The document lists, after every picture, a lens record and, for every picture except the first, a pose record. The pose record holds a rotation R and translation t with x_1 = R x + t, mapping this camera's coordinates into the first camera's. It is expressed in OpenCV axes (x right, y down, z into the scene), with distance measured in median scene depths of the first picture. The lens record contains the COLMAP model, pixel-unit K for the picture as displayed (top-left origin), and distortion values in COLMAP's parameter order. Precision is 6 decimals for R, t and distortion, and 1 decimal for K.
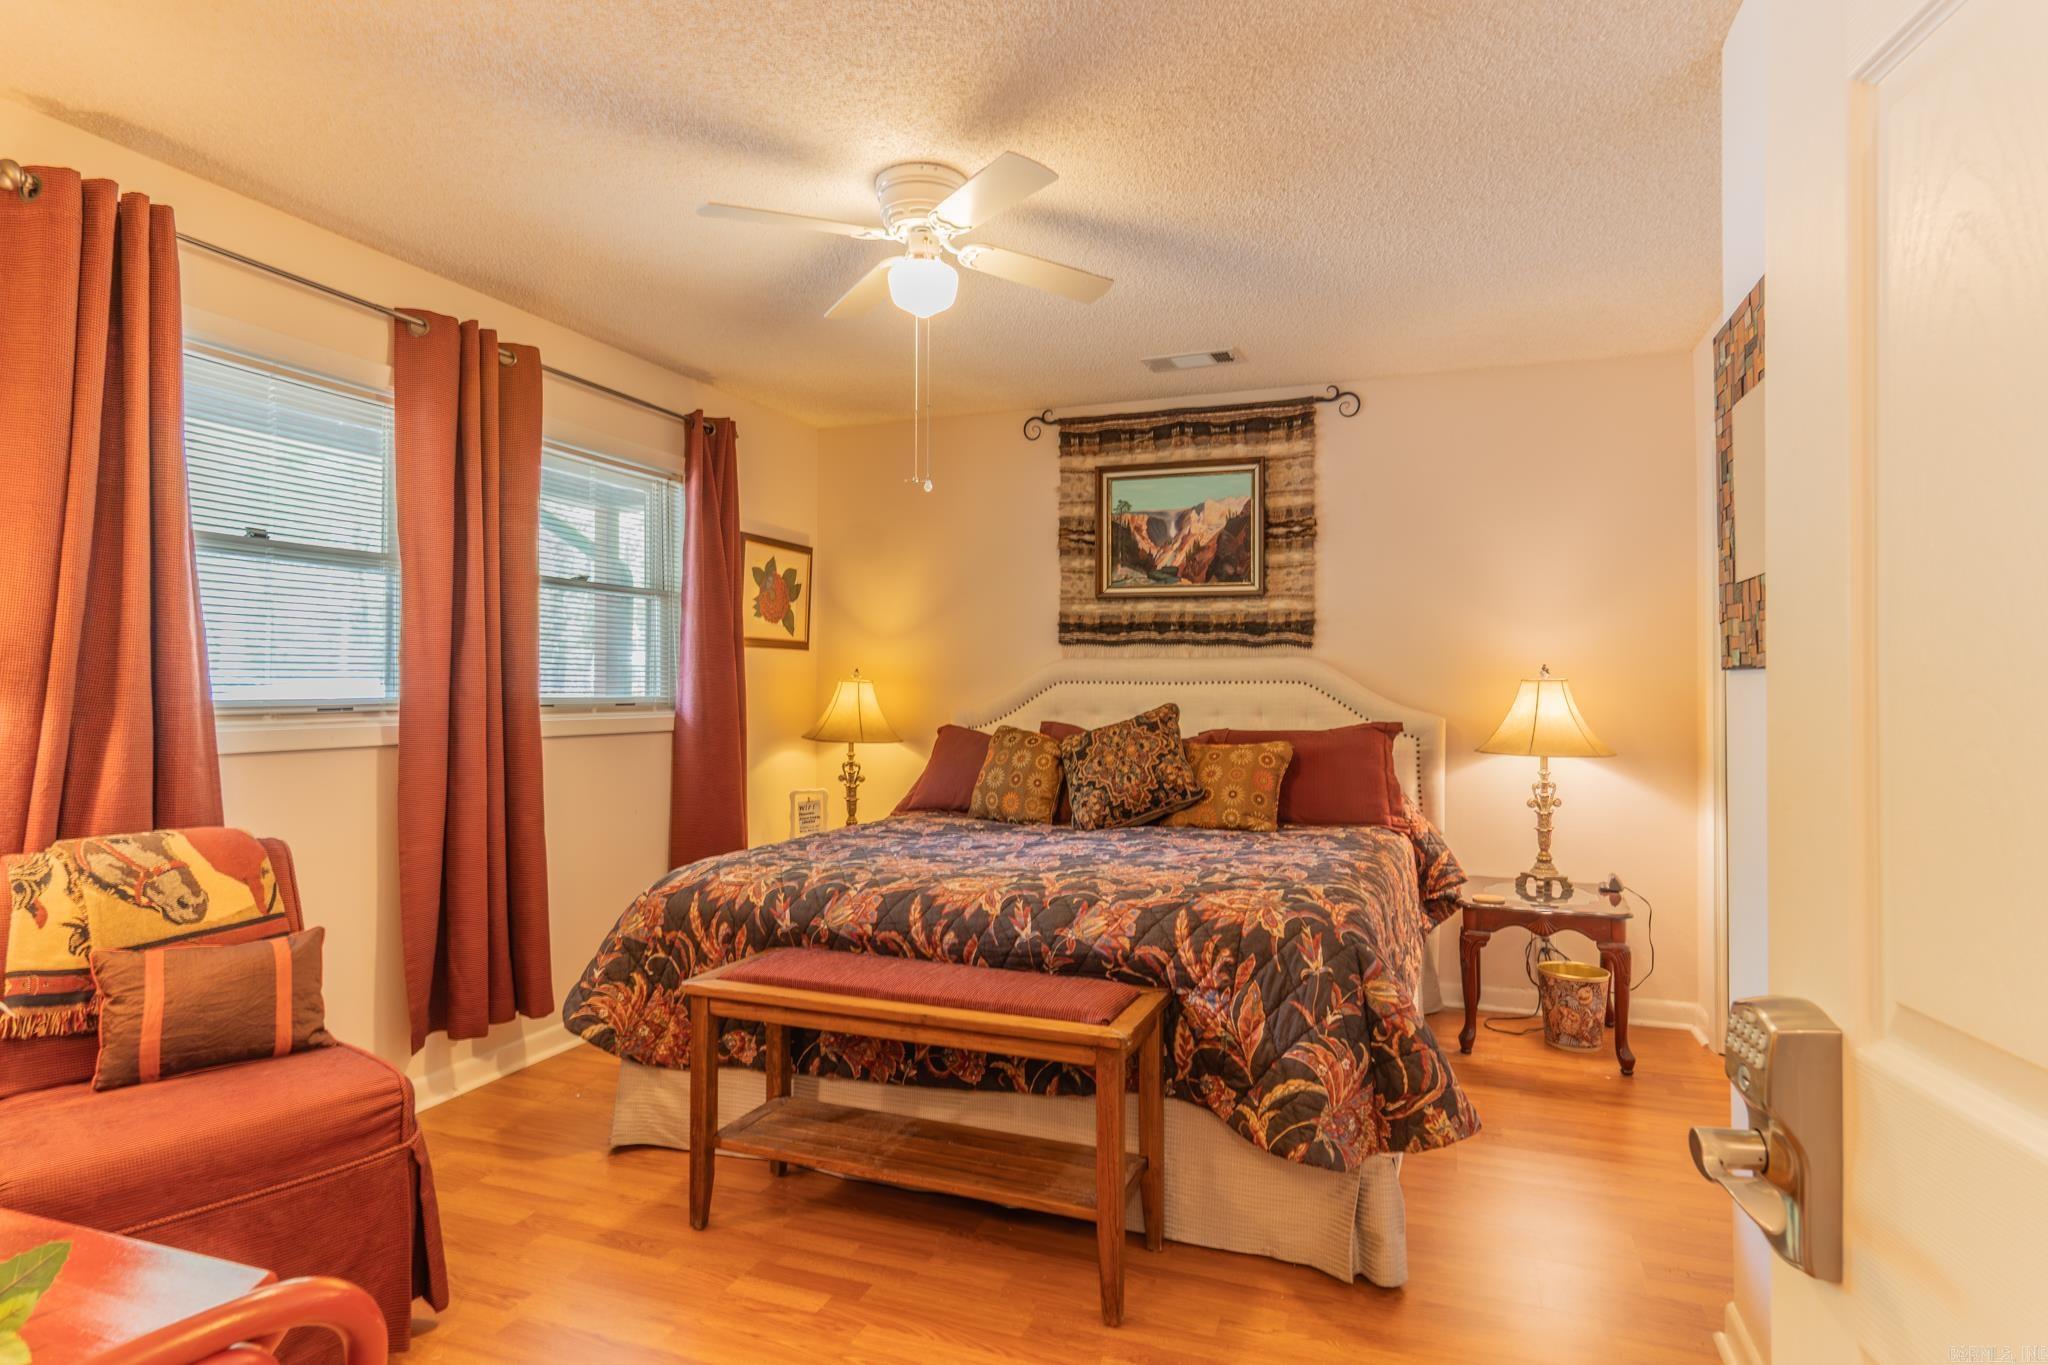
lens RADIAL K [[1092.7, 0, 1032.6], [0, 1092.7, 675.6], [0, 0, 1]] dist [0.003245, 0.003247]
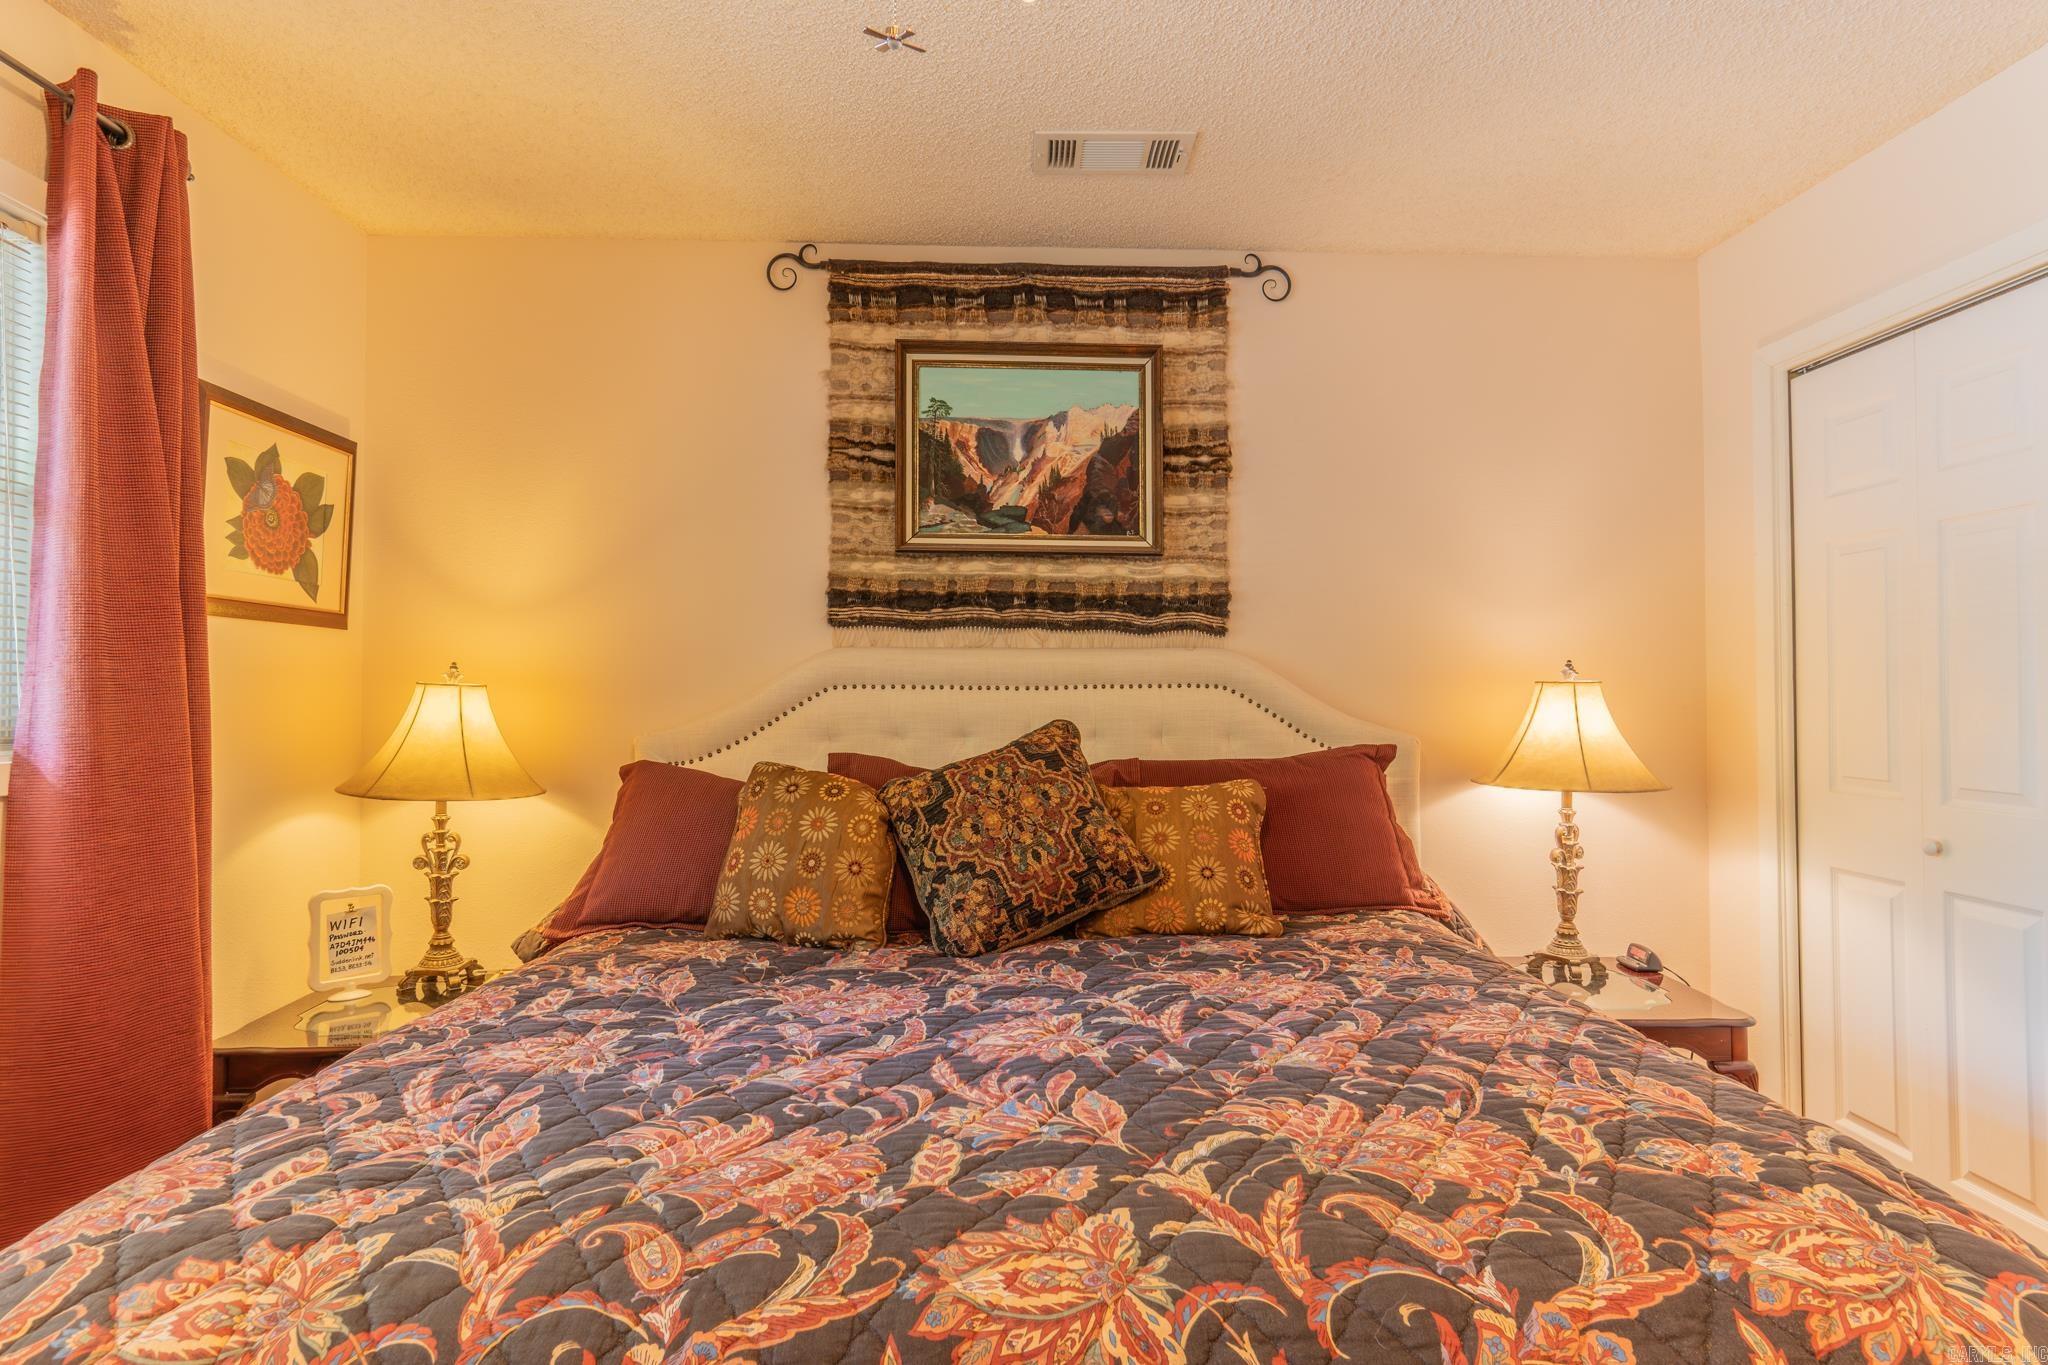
lens RADIAL K [[1092.7, 0, 1032.6], [0, 1092.7, 675.6], [0, 0, 1]] dist [0.003245, 0.003247]
pose [[0.922570, 0.004517, 0.385803, -0.112365], [-0.000642, 0.999948, -0.010170, 0.006104], [-0.385829, 0.009135, 0.922525, 0.407989]]
